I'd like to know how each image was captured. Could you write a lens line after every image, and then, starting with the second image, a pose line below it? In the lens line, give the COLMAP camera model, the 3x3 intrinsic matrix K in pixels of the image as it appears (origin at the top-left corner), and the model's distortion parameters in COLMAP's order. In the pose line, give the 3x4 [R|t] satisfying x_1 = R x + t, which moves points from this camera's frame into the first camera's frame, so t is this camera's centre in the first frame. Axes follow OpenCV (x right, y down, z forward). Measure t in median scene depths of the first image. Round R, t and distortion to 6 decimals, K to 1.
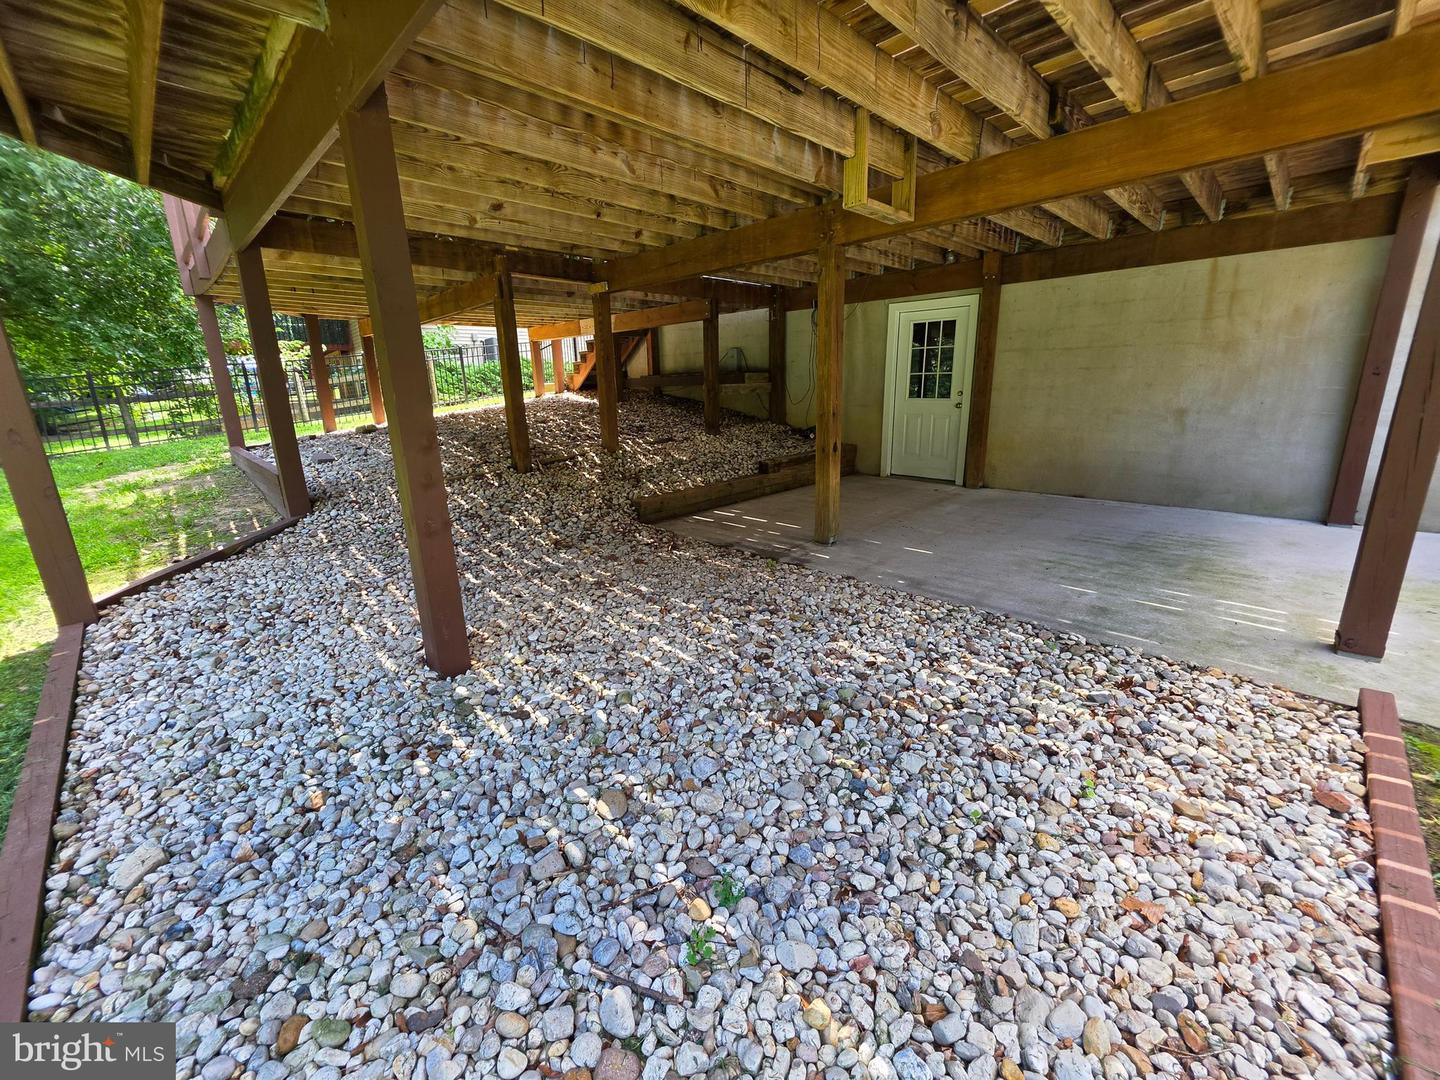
lens RADIAL K [[574.7, 0, 721.5], [0, 574.7, 529.9], [0, 0, 1]] dist [-0.002998, -0.000351]
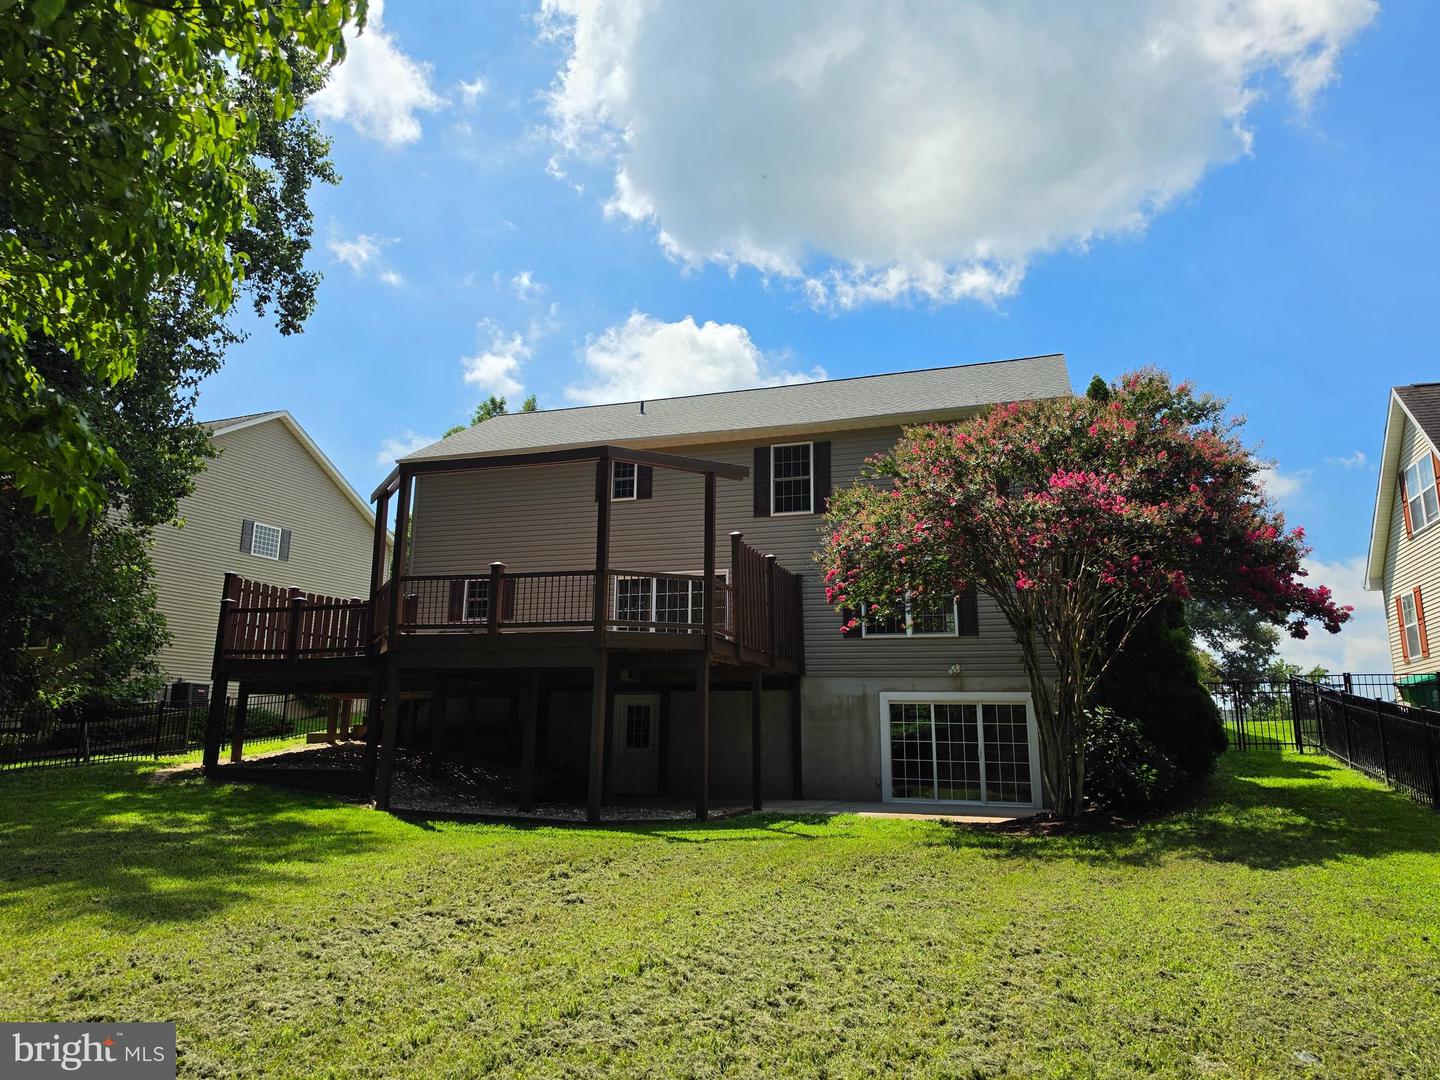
lens RADIAL K [[954.1, 0, 720.0], [0, 954.1, 540.0], [0, 0, 1]] dist [0.099044, -0.132017]
pose [[0.898903, 0.126208, 0.419576, -2.065989], [0.077142, 0.897068, -0.435108, 1.423517], [-0.431303, 0.423487, 0.796641, -4.916632]]
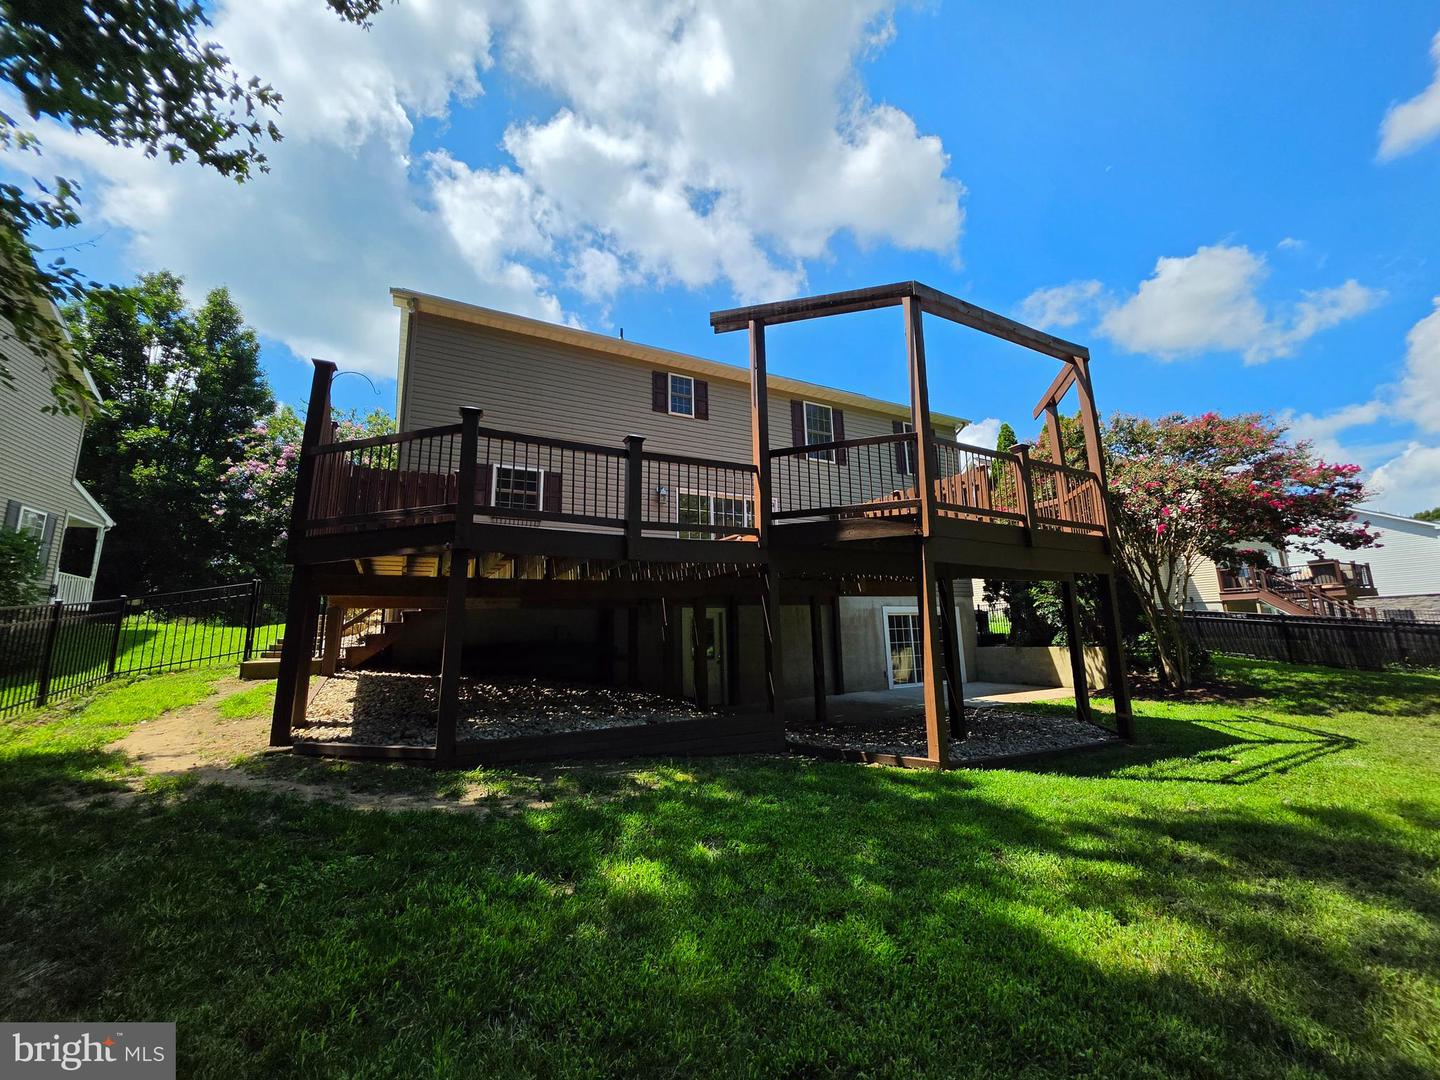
lens RADIAL K [[574.7, 0, 721.5], [0, 574.7, 529.9], [0, 0, 1]] dist [-0.002998, -0.000351]
pose [[0.292348, 0.189577, 0.937333, -3.928464], [0.256772, 0.928601, -0.267897, -0.298169], [-0.921195, 0.319000, 0.222796, 1.162550]]
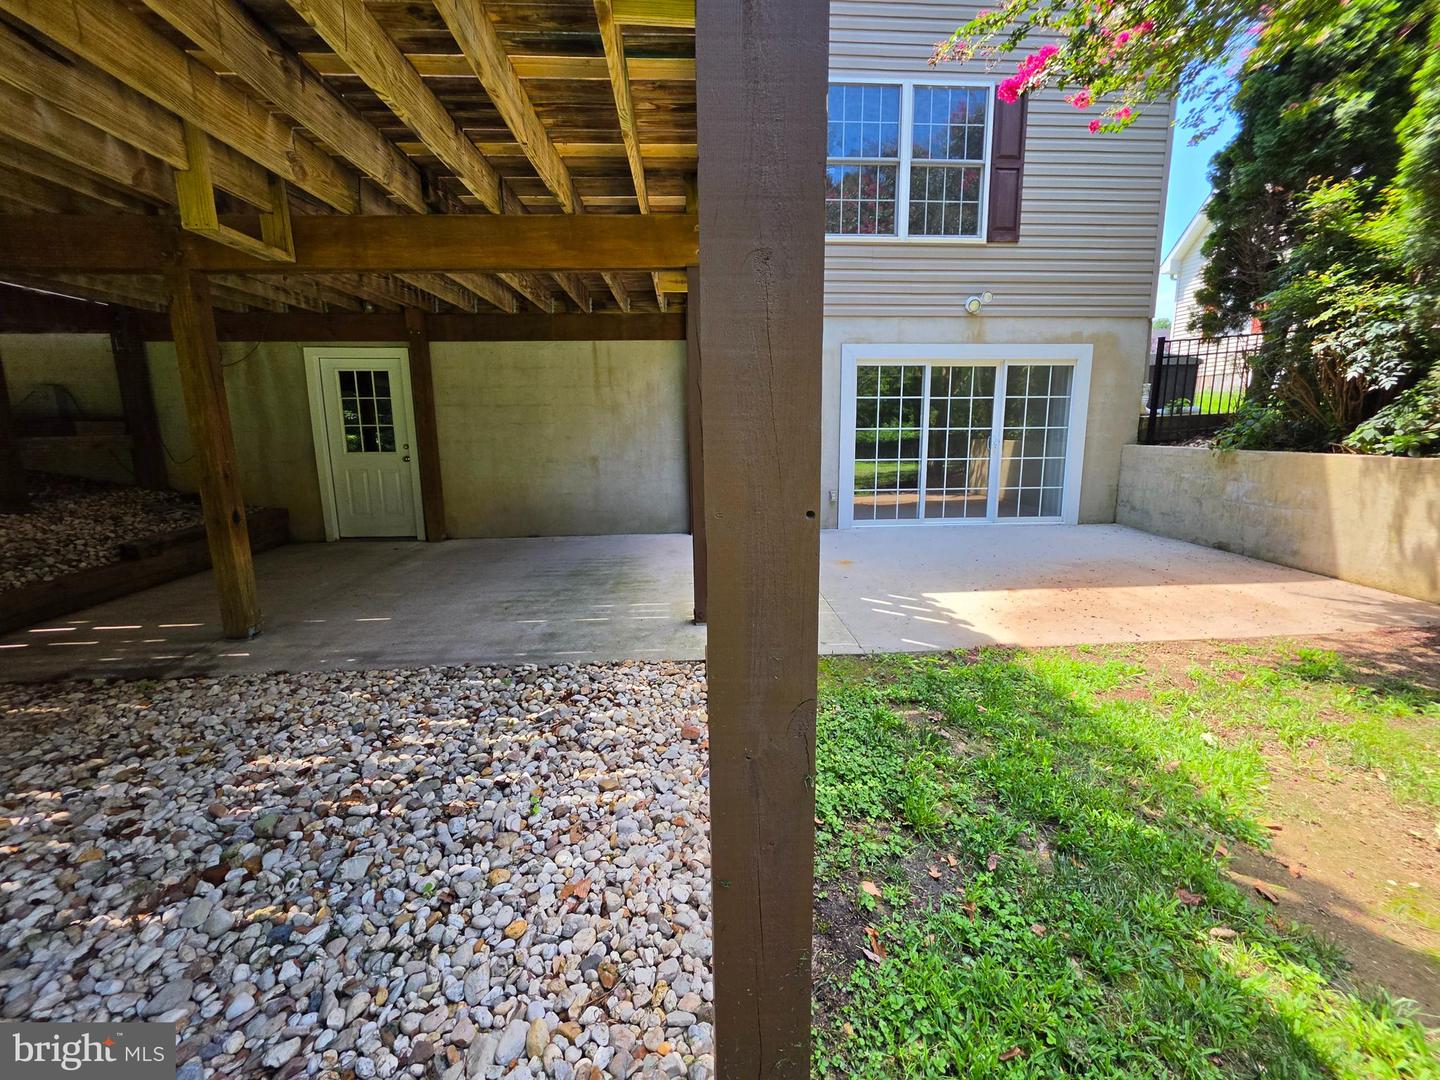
lens RADIAL K [[579.9, 0, 722.9], [0, 579.9, 528.8], [0, 0, 1]] dist [-0.003259, -0.000122]
pose [[0.662819, -0.117395, 0.739520, 0.083053], [0.180800, 0.983502, -0.005922, 0.000800], [-0.726624, 0.137630, 0.673109, -0.059543]]
